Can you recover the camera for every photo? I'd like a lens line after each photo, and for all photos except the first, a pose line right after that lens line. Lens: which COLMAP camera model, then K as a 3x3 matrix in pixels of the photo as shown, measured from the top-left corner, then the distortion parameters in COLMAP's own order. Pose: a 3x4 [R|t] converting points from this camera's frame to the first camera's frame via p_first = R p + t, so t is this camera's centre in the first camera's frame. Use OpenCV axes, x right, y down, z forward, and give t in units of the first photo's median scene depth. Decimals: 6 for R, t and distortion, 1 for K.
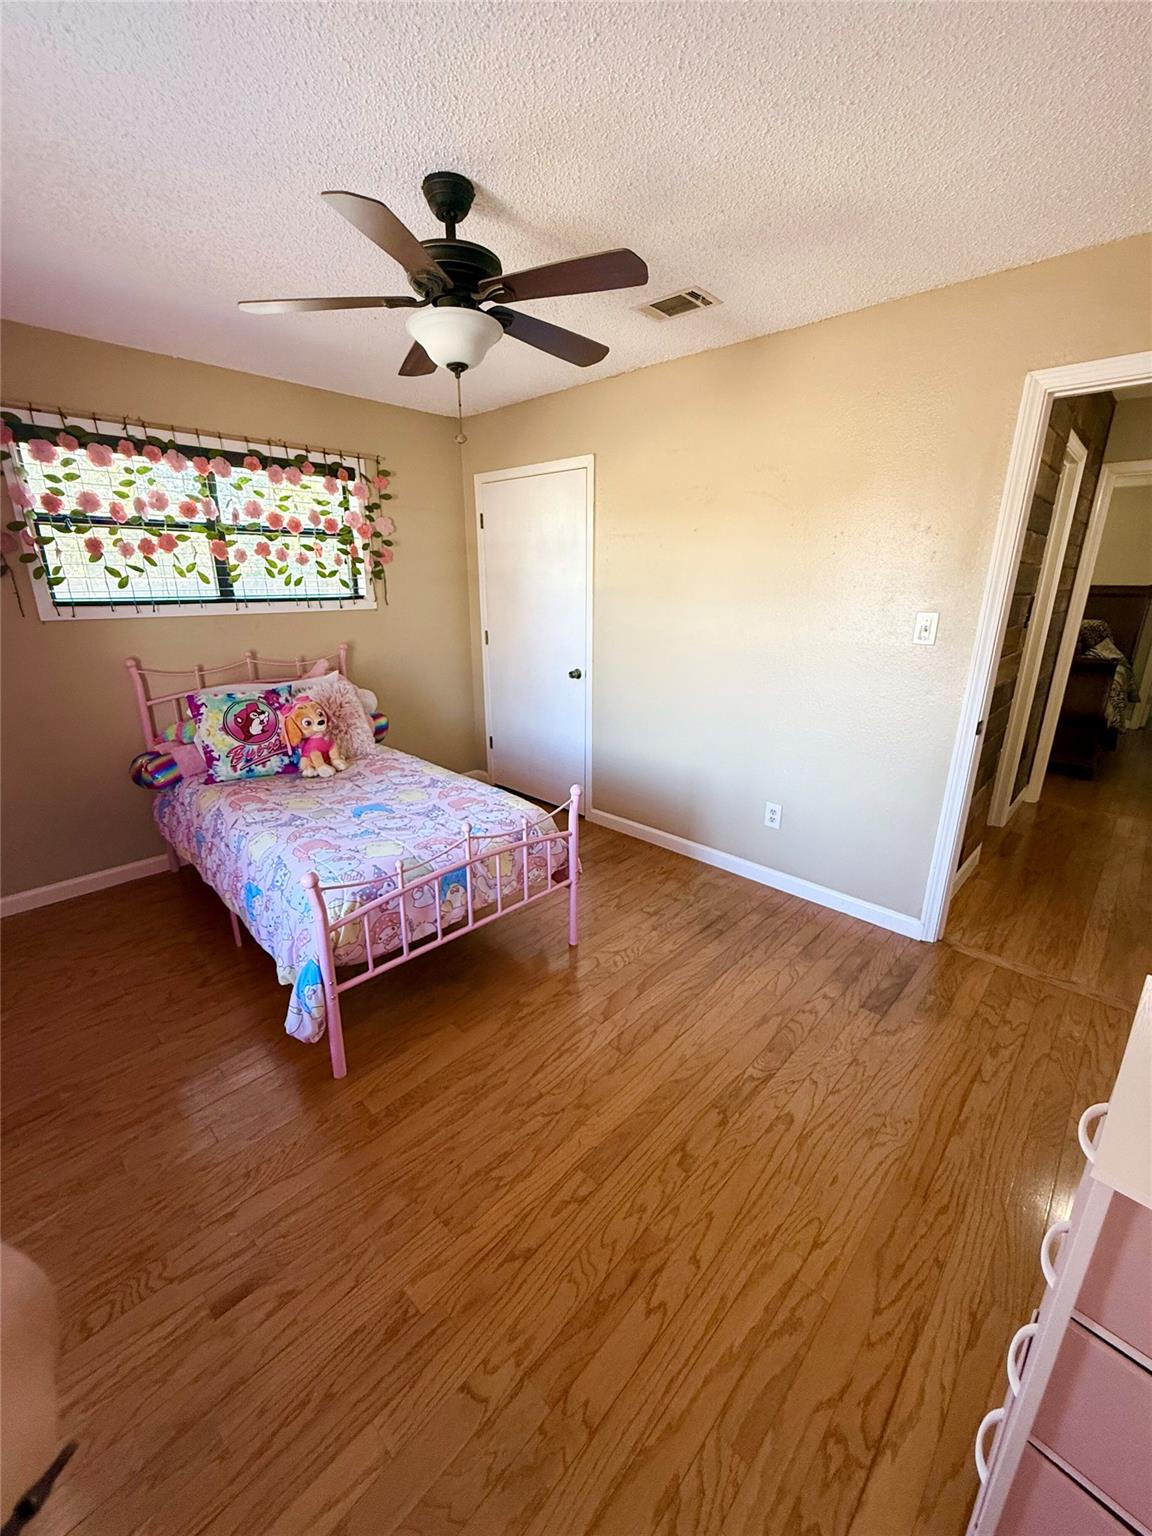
lens RADIAL K [[617.4, 0, 576.6], [0, 617.4, 762.9], [0, 0, 1]] dist [0.000459, 0.000057]
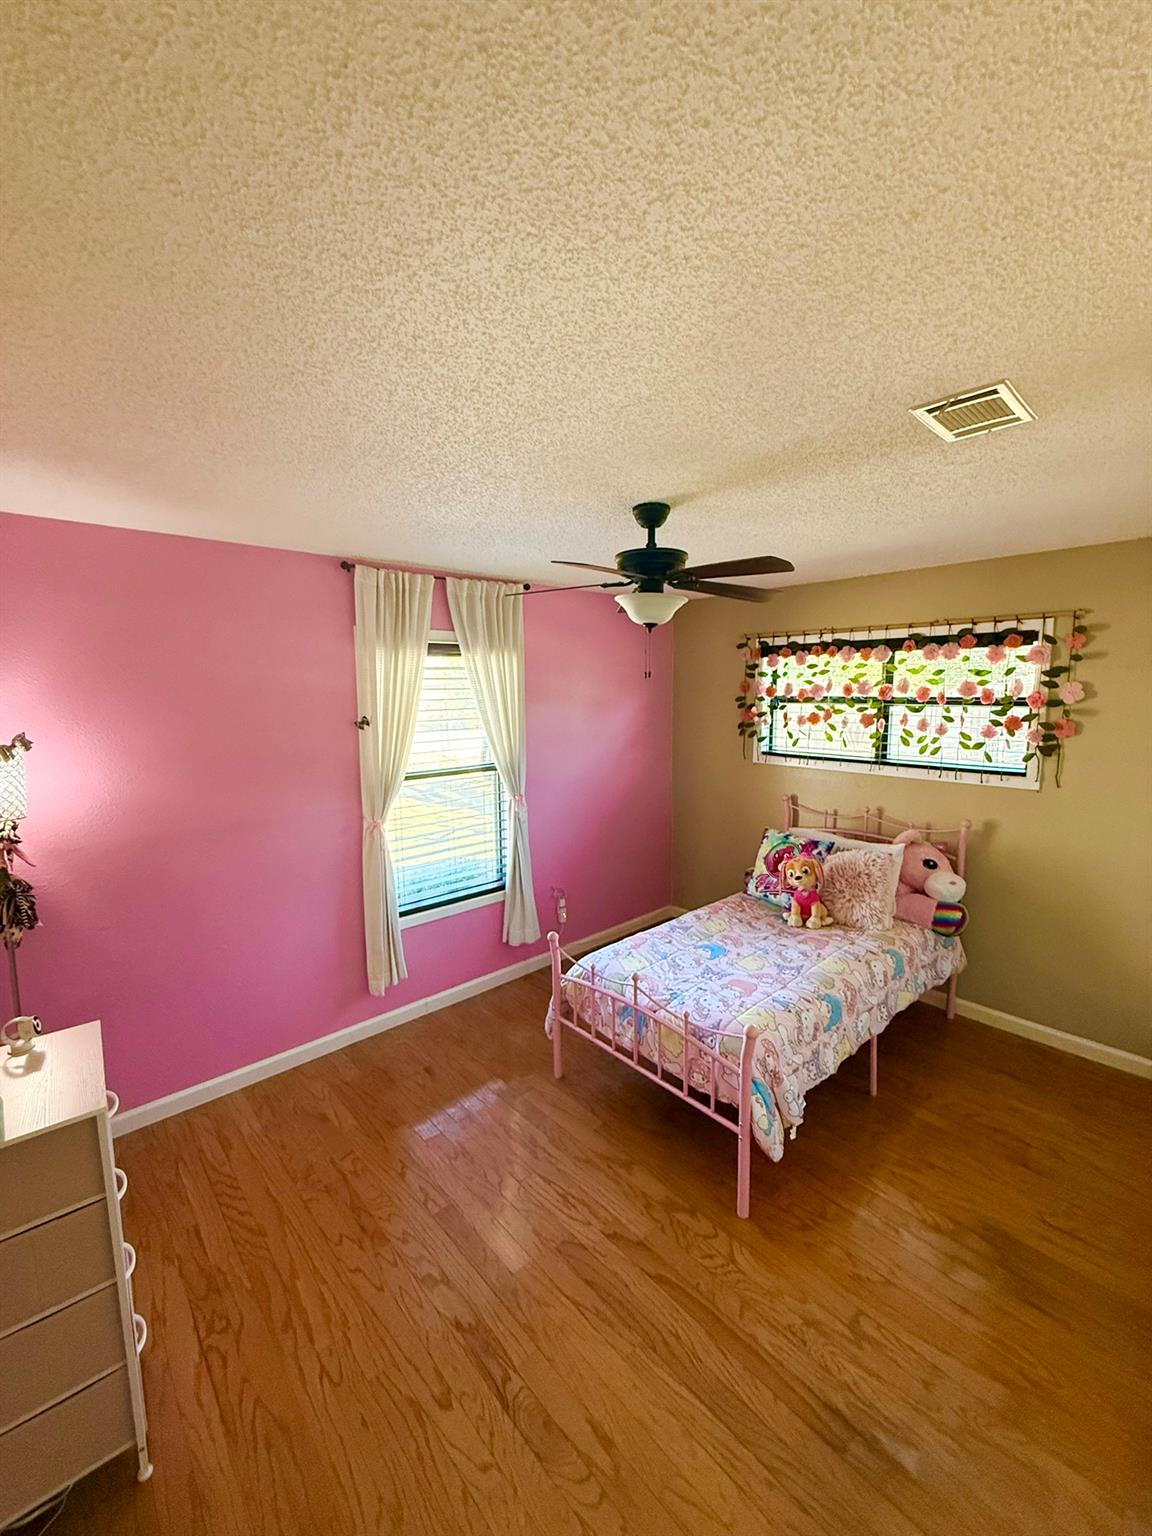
lens RADIAL K [[617.4, 0, 576.6], [0, 617.4, 762.9], [0, 0, 1]] dist [0.000459, 0.000057]
pose [[-0.075371, 0.120118, -0.989894, 0.707875], [-0.280666, 0.950028, 0.136650, -0.308295], [0.956842, 0.288129, -0.037892, 0.609303]]
